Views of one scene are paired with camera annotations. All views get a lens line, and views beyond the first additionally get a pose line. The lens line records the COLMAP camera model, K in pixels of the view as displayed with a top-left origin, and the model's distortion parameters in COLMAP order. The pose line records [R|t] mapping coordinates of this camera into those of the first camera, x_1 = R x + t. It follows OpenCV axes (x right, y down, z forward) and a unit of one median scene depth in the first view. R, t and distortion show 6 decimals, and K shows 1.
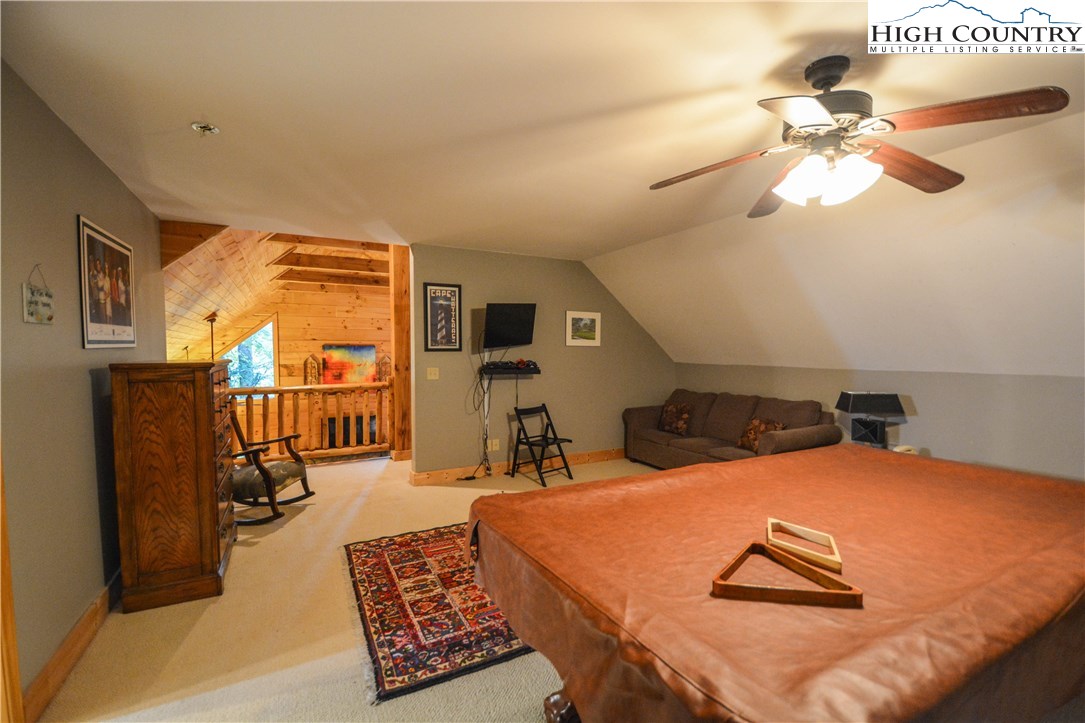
lens RADIAL K [[473.9, 0, 542.0], [0, 473.9, 371.0], [0, 0, 1]] dist [0.019041, -0.025288]
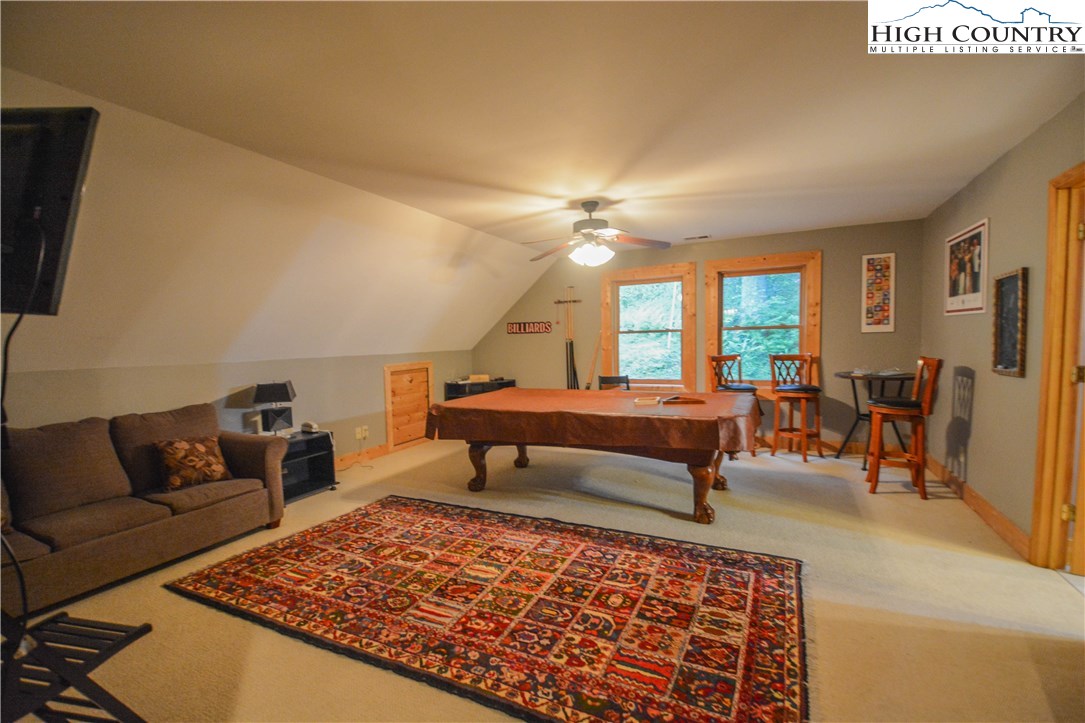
lens RADIAL K [[473.9, 0, 542.0], [0, 473.9, 371.0], [0, 0, 1]] dist [0.019041, -0.025288]
pose [[-0.584363, -0.036384, 0.810676, -0.743327], [0.069650, 0.993059, 0.094776, -0.060569], [-0.808497, 0.111847, -0.577773, 1.730678]]
